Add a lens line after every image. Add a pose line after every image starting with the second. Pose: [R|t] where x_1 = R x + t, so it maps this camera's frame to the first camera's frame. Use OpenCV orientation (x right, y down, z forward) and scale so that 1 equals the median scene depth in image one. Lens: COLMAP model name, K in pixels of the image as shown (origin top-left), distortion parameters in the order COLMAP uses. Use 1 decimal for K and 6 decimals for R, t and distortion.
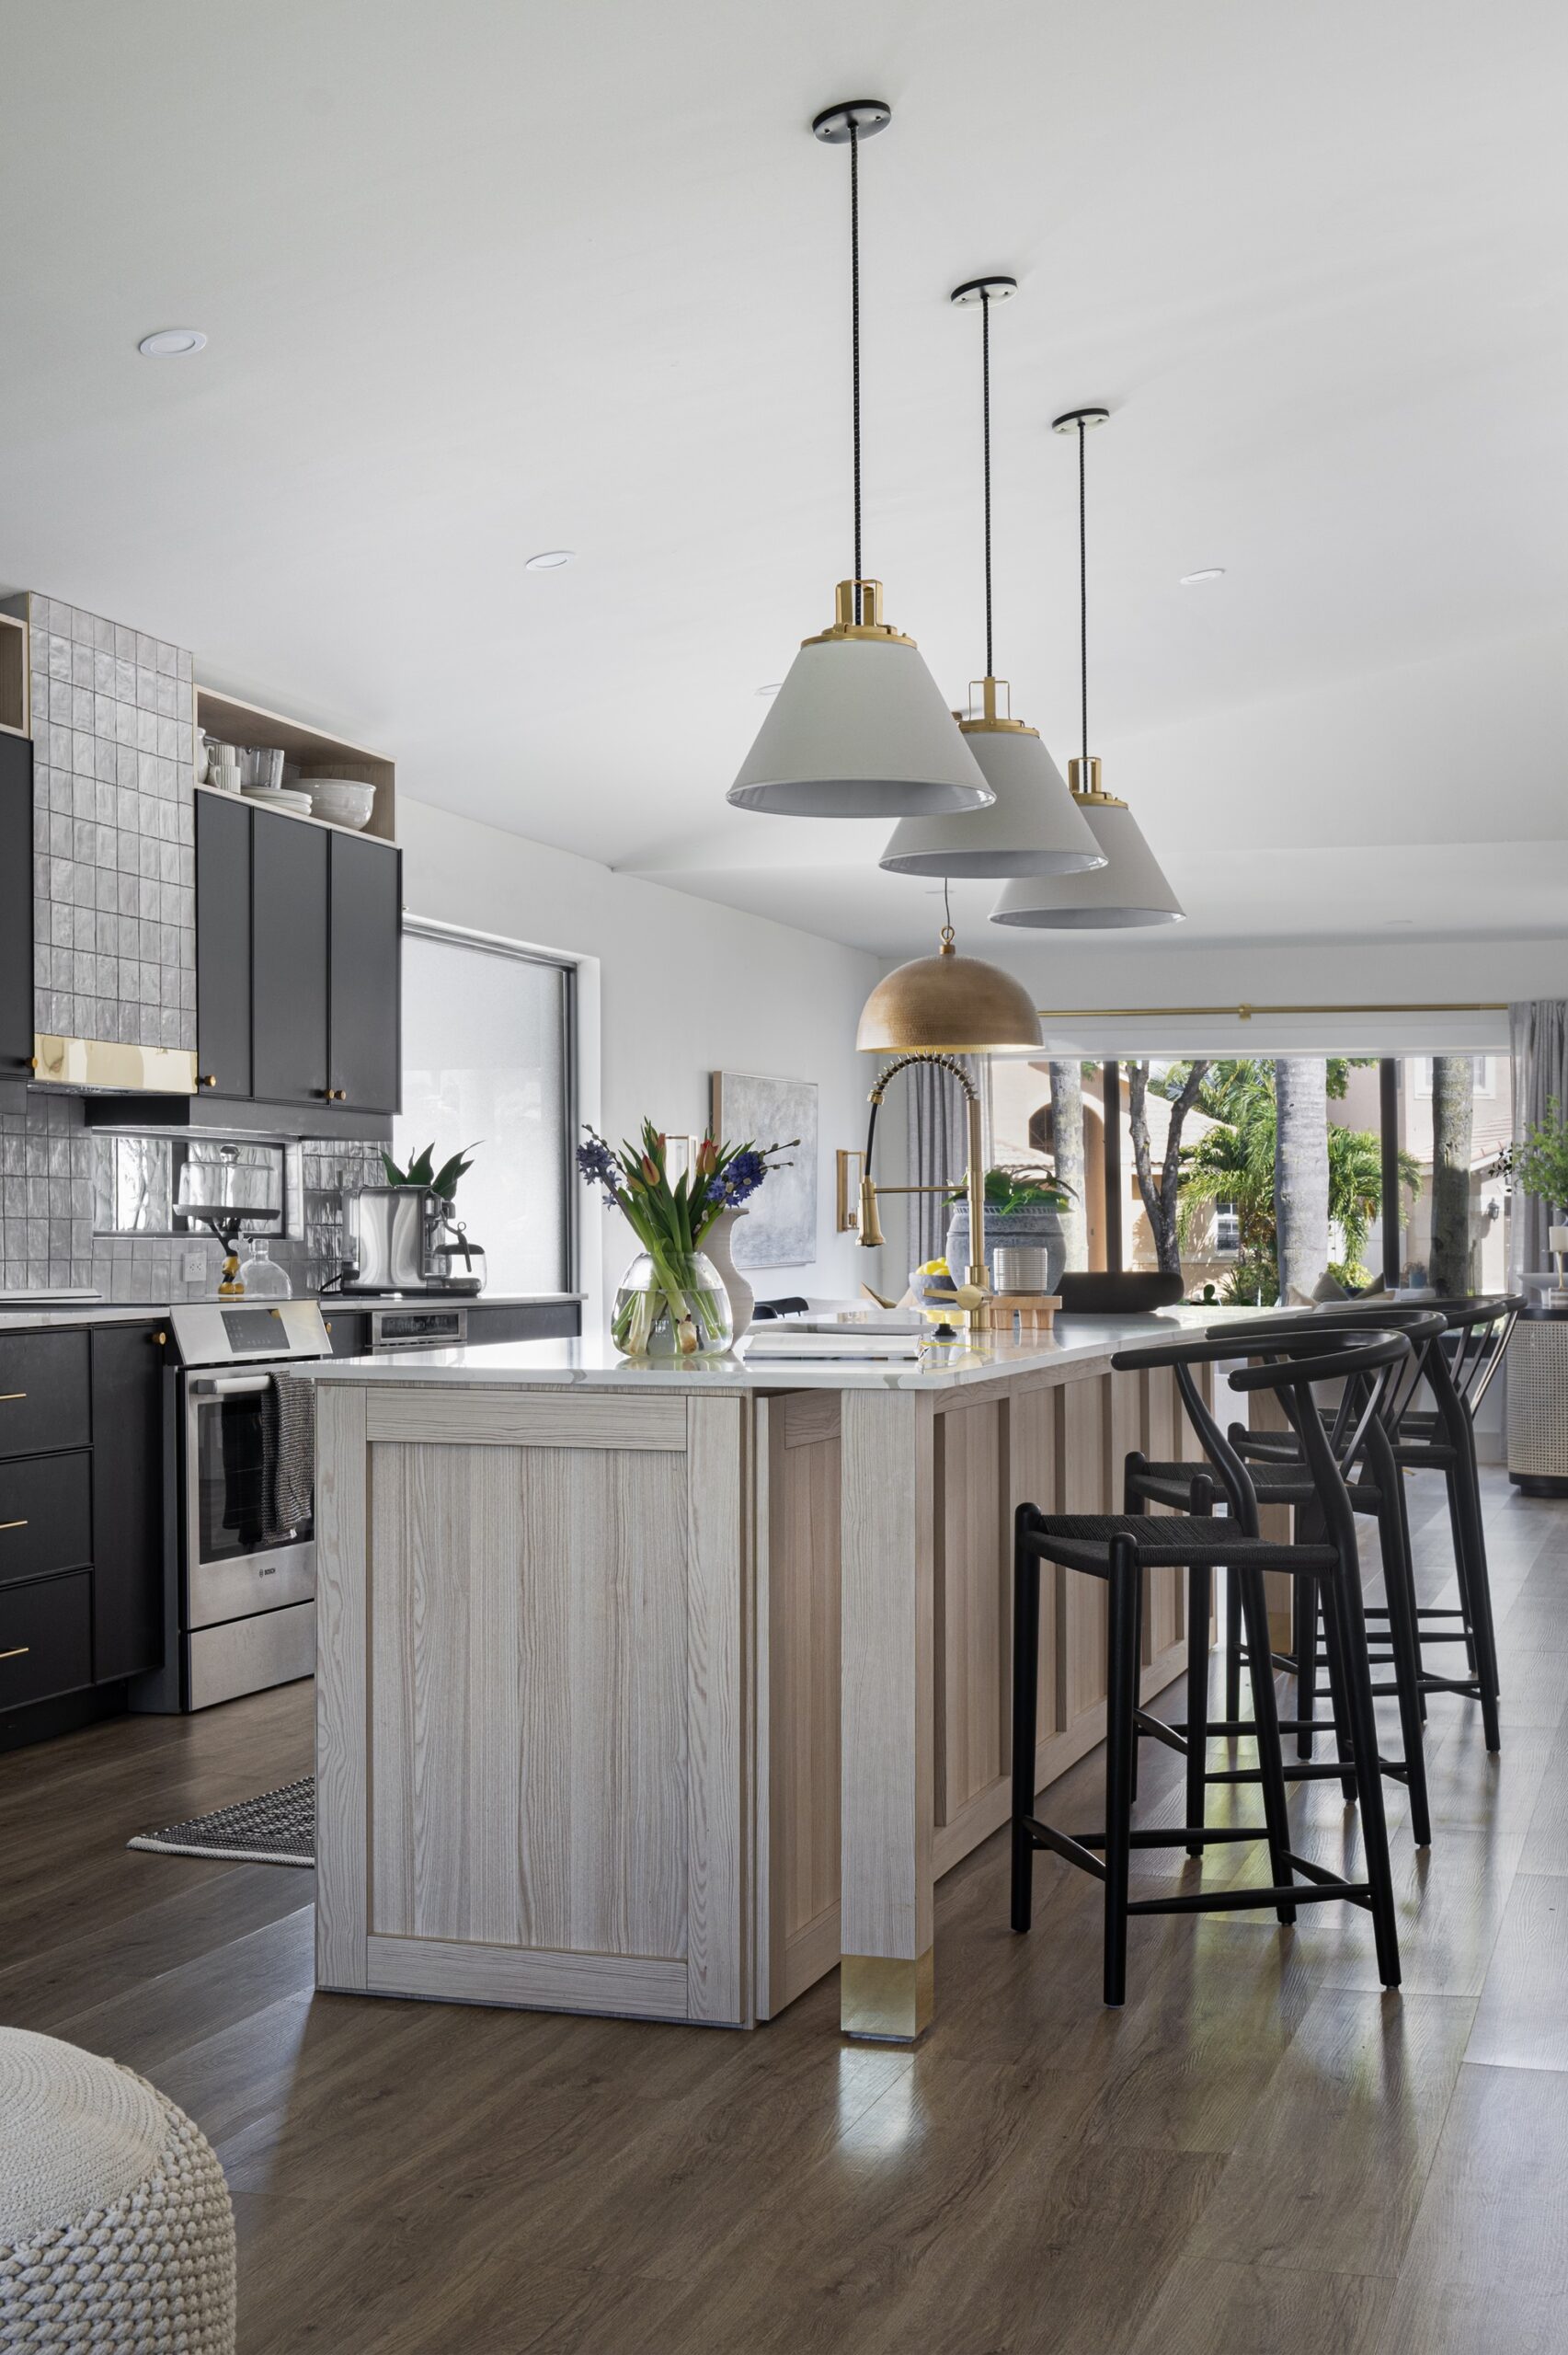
lens RADIAL K [[3166.3, 0, 785.8], [0, 3166.3, 1179.4], [0, 0, 1]] dist [-0.010442, 0.000000]
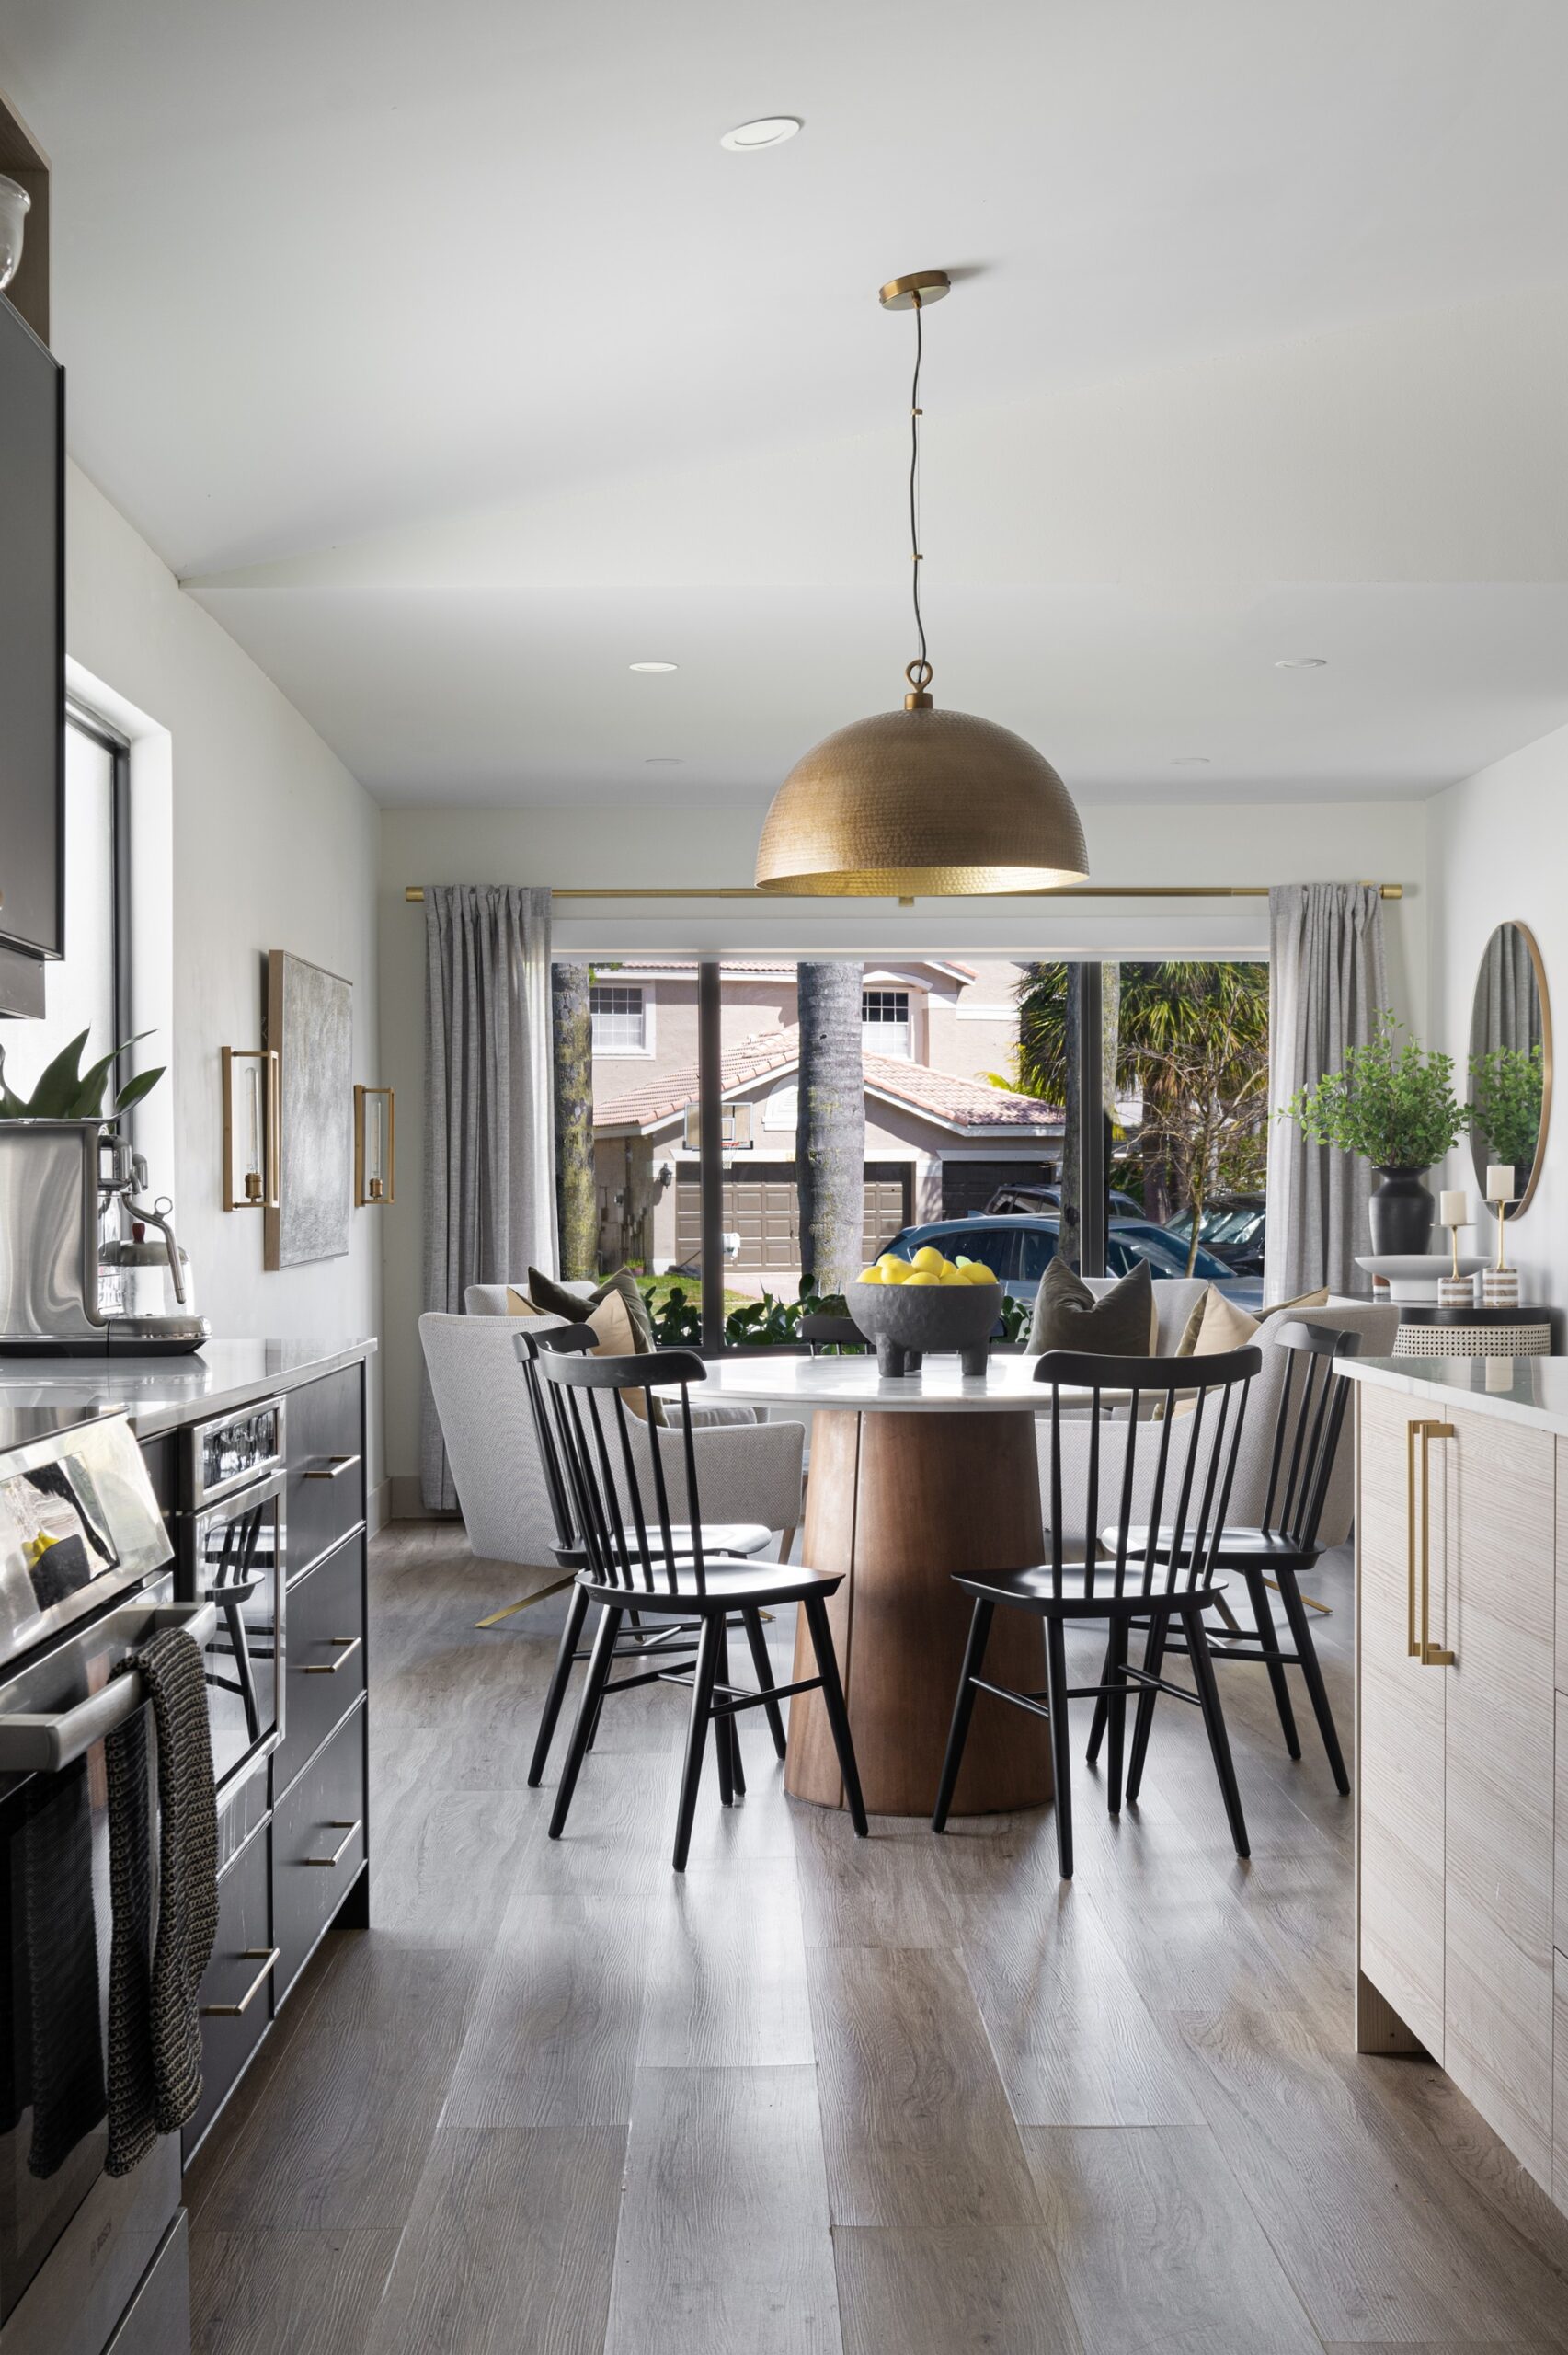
lens RADIAL K [[3166.3, 0, 780.3], [0, 3166.3, 1184.5], [0, 0, 1]] dist [-0.010442, 0.000000]
pose [[0.955721, -0.007107, 0.294190, -0.084056], [0.003753, 0.999921, 0.011964, 0.003531], [-0.294251, -0.010330, 0.955672, 0.289853]]
